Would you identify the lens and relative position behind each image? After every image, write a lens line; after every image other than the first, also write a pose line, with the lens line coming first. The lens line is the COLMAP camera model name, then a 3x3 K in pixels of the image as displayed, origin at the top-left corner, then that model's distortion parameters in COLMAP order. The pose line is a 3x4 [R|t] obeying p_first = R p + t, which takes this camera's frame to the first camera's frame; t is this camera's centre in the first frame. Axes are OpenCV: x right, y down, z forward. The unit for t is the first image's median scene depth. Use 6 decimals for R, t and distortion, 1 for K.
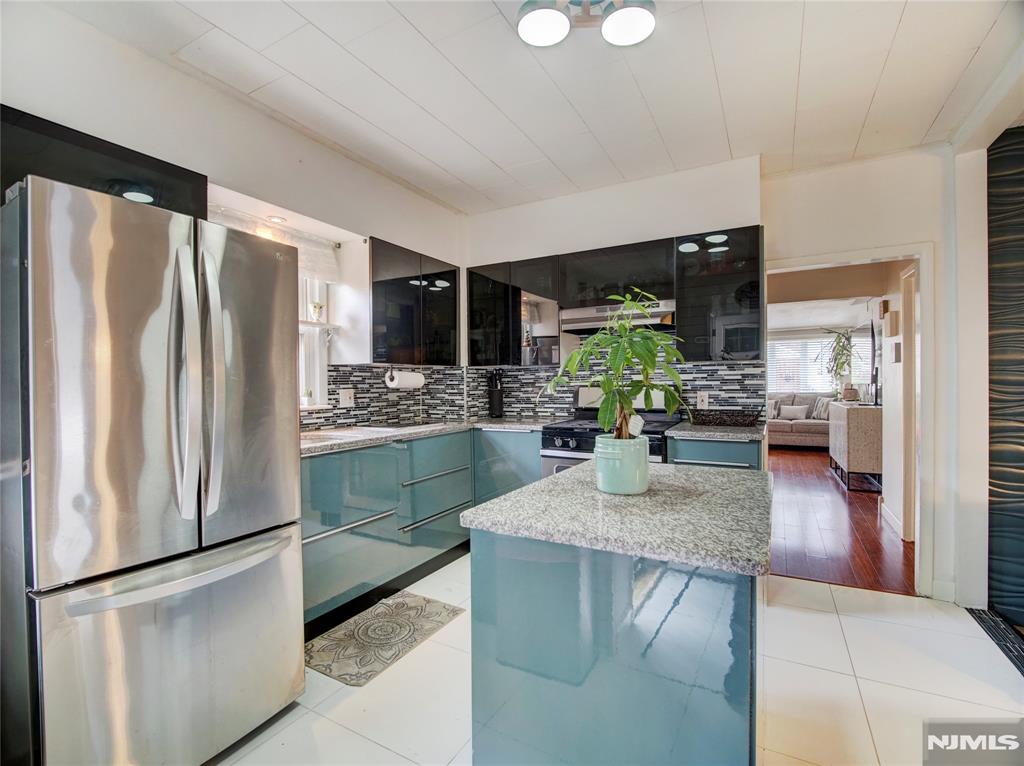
lens RADIAL K [[475.3, 0, 503.4], [0, 475.3, 386.2], [0, 0, 1]] dist [-0.011029, -0.003578]
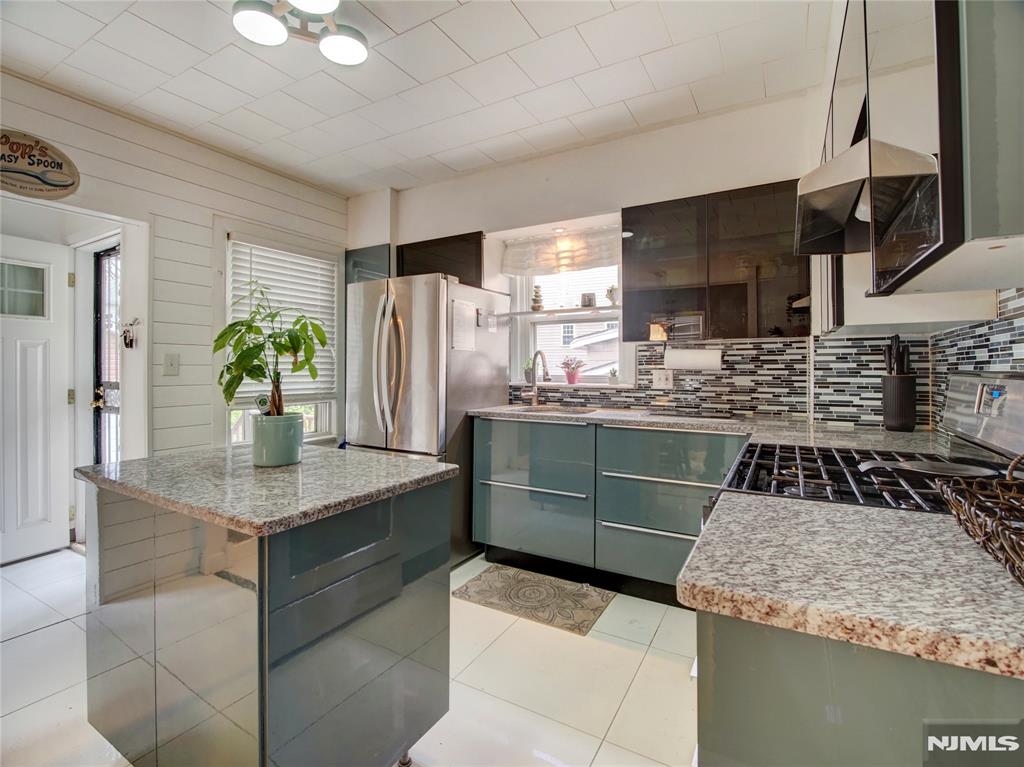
lens RADIAL K [[475.3, 0, 494.2], [0, 475.3, 363.1], [0, 0, 1]] dist [-0.011029, -0.003578]
pose [[-0.021970, 0.005608, -0.999743, 0.542040], [-0.003685, 0.999977, 0.005690, -0.009534], [0.999752, 0.003809, -0.021949, 0.615356]]
